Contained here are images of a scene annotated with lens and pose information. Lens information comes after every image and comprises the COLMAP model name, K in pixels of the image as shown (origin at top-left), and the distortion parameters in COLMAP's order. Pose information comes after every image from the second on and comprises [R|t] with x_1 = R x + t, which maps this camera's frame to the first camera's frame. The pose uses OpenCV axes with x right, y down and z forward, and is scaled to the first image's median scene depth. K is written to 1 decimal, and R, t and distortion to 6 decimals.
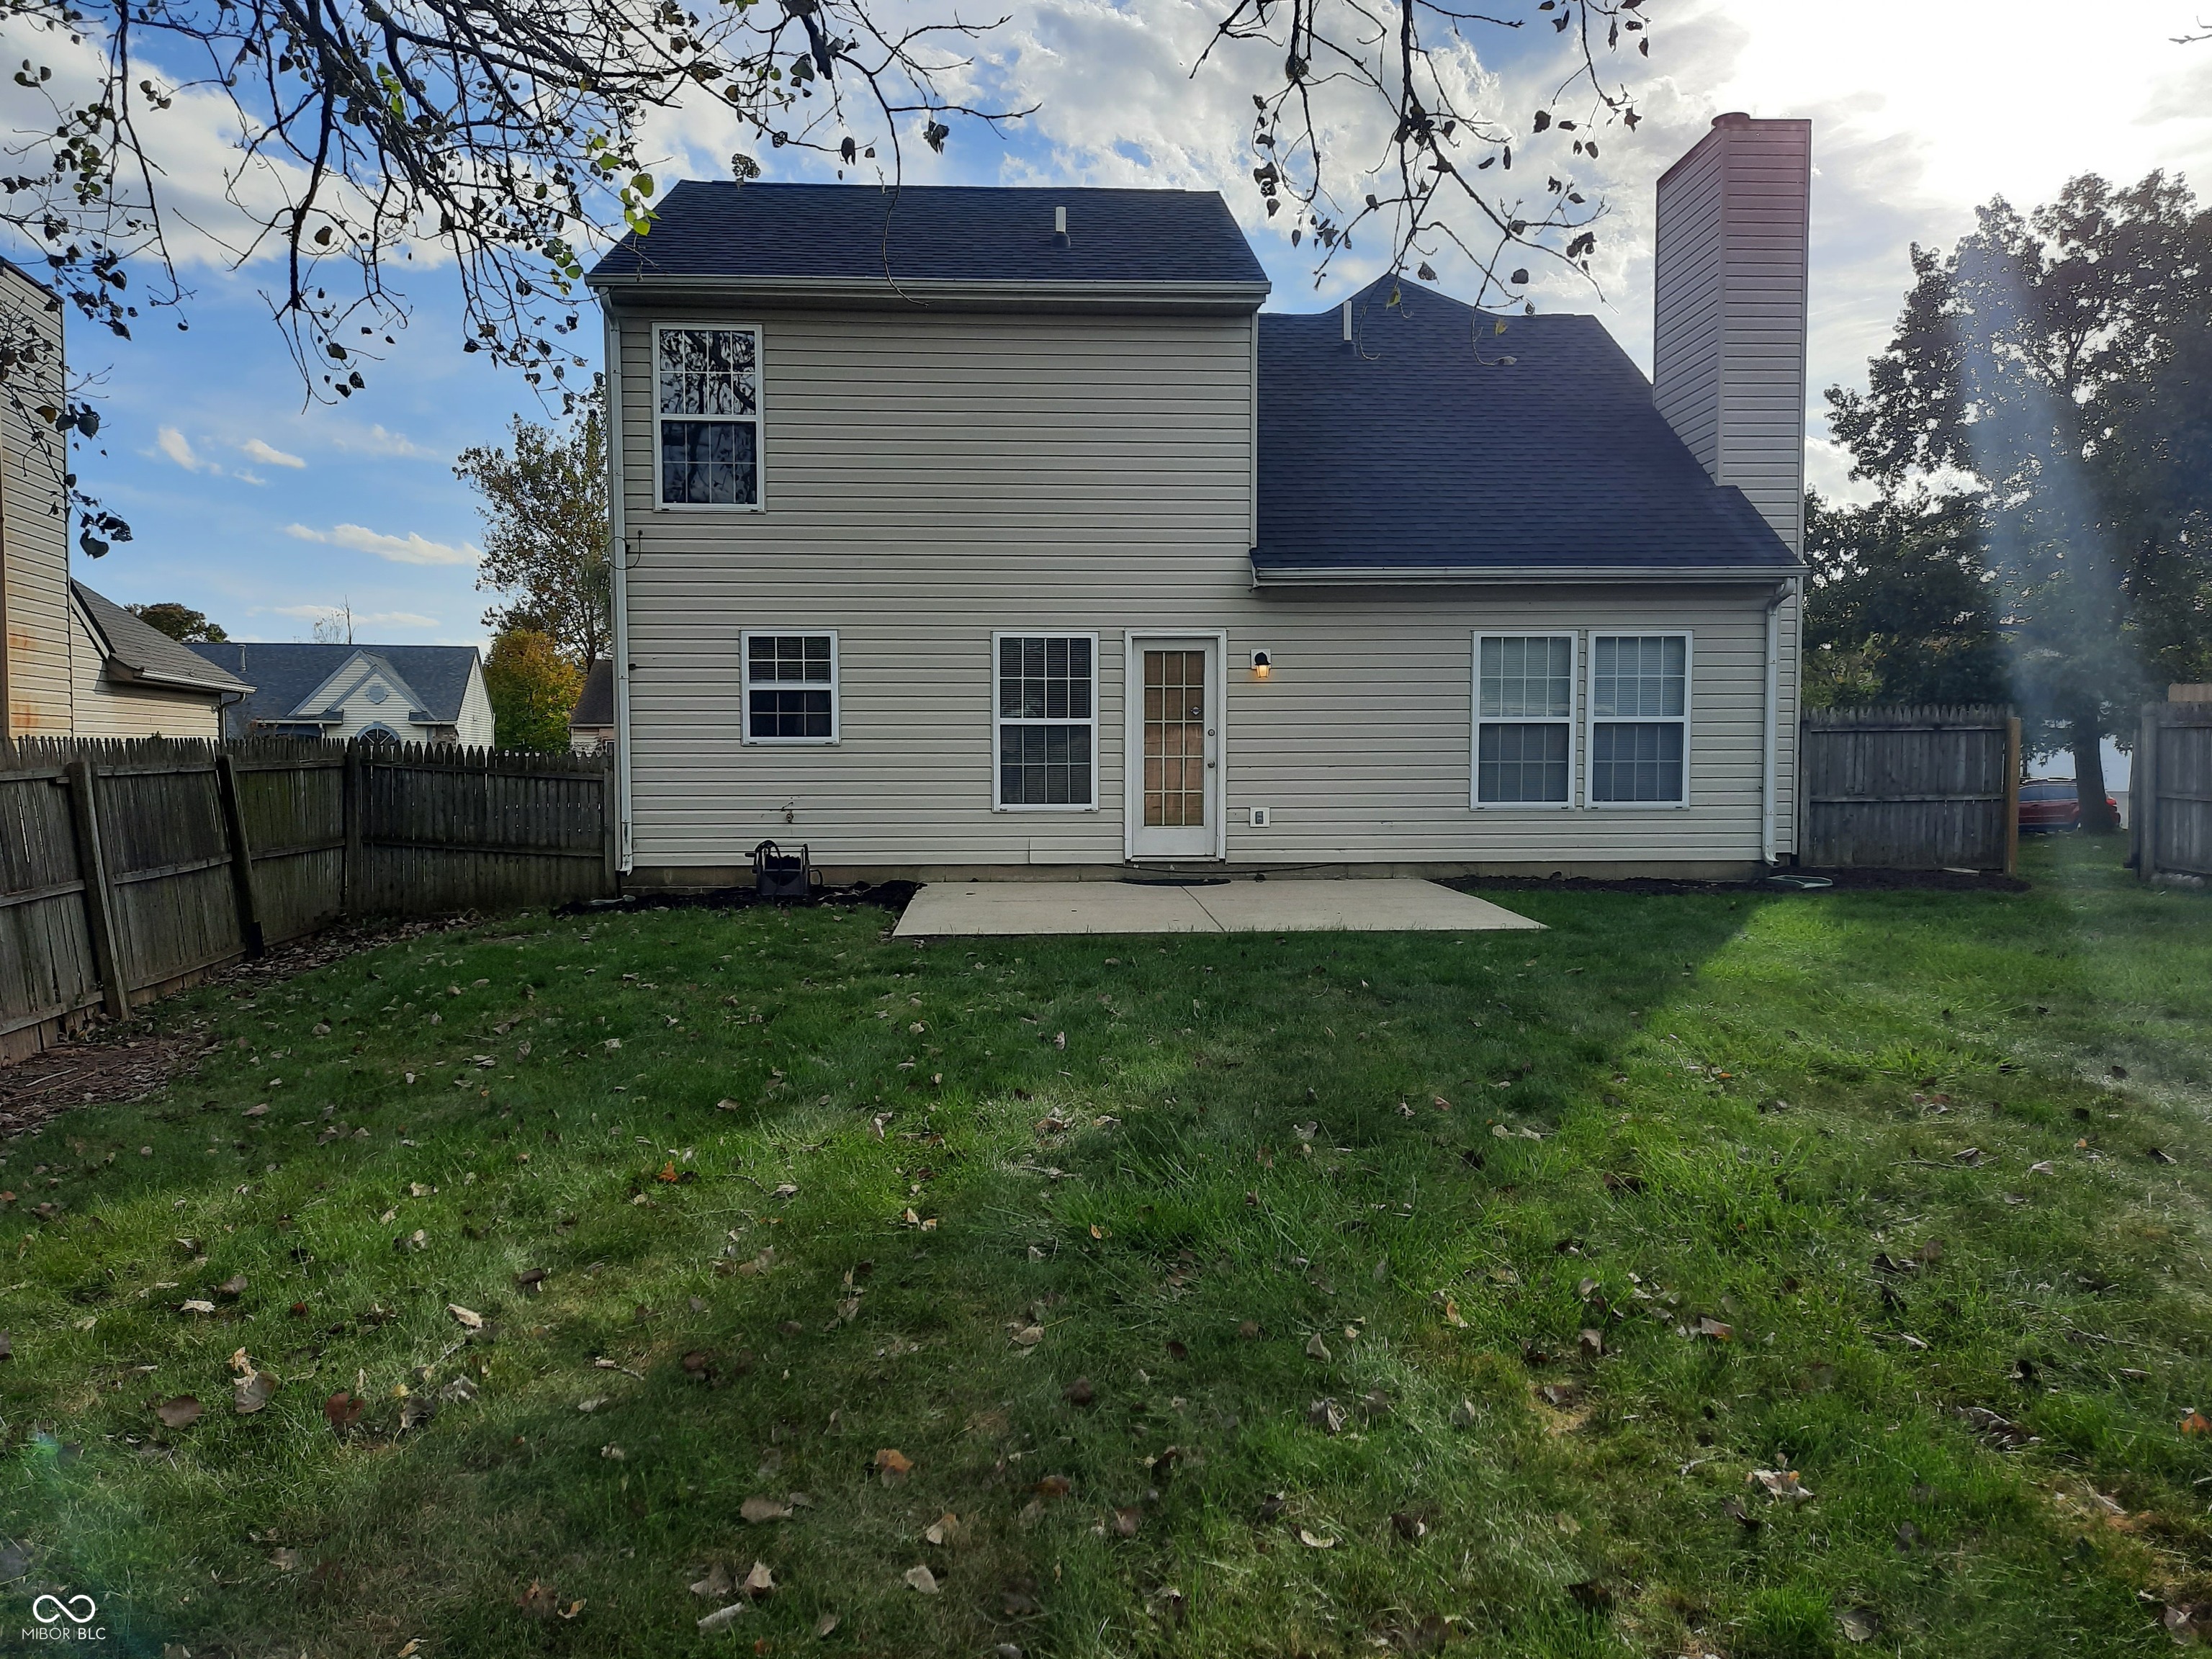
lens RADIAL K [[1639.3, 0, 1118.9], [0, 1639.3, 824.0], [0, 0, 1]] dist [0.076592, -0.087552]
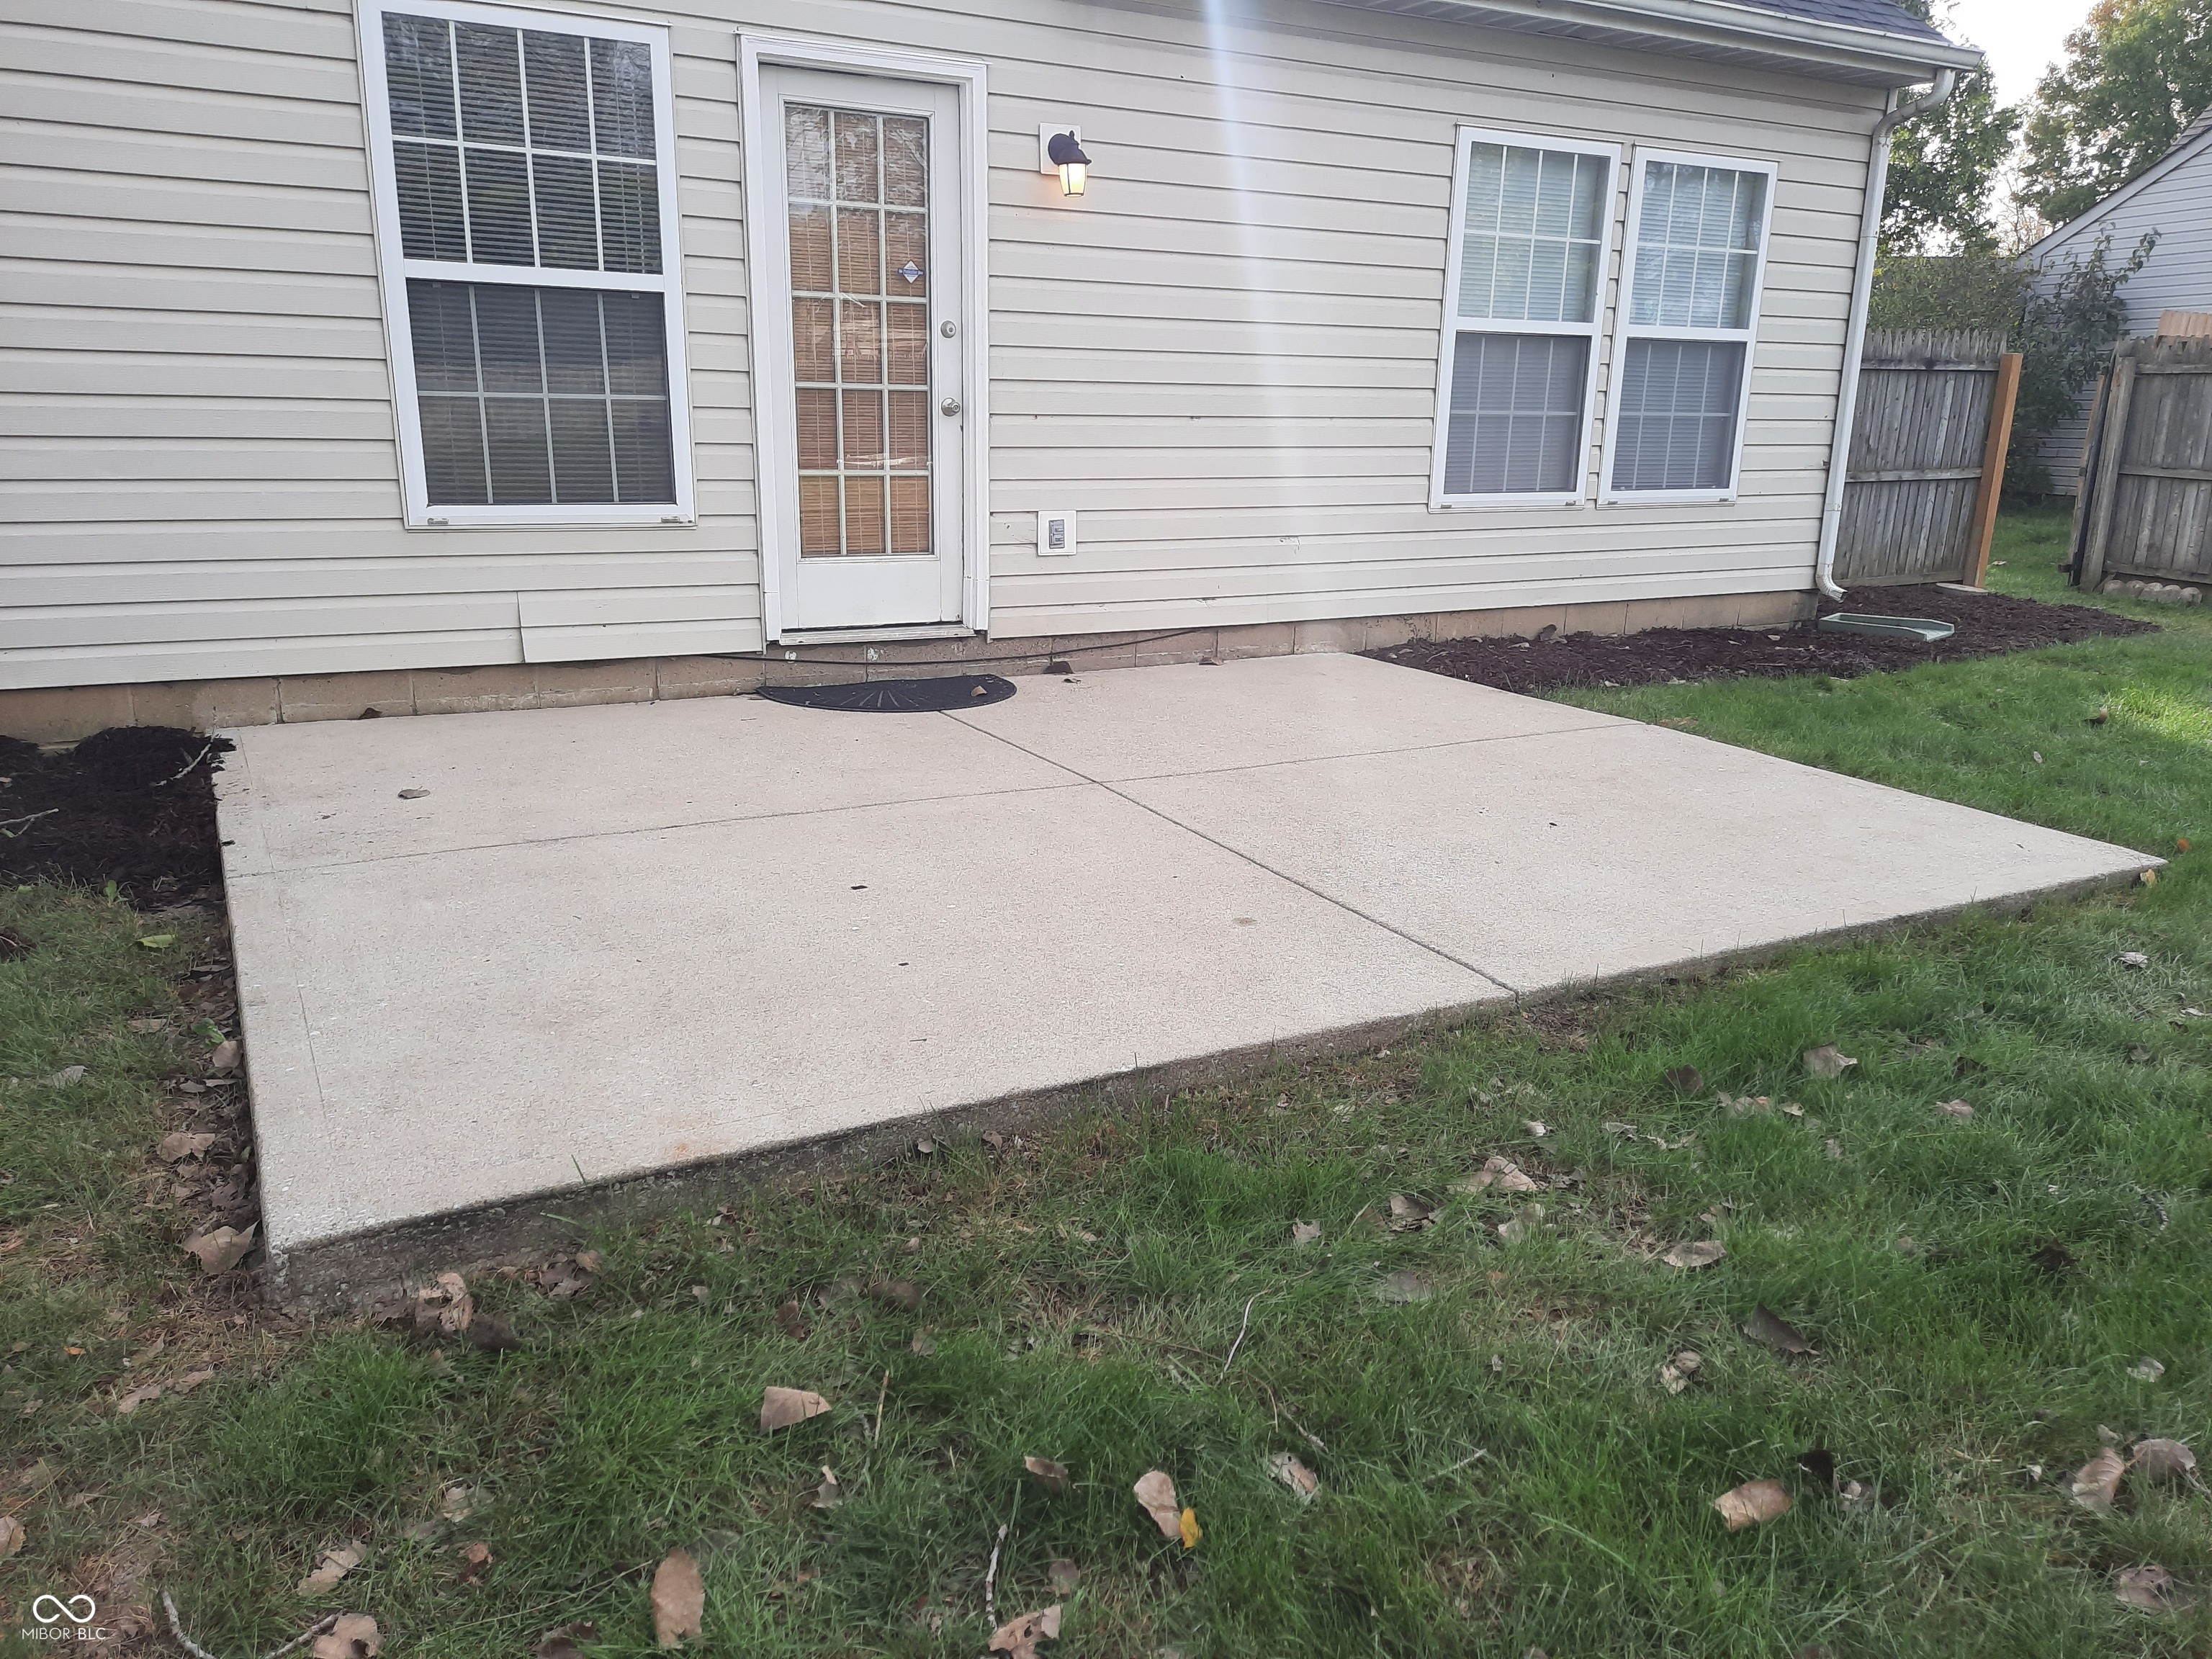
lens RADIAL K [[1639.3, 0, 1118.9], [0, 1639.3, 824.0], [0, 0, 1]] dist [0.076592, -0.087552]
pose [[0.898547, -0.090706, 0.429402, -0.097811], [-0.001480, 0.977778, 0.209640, -0.020382], [-0.438875, -0.189006, 0.878445, 0.584373]]
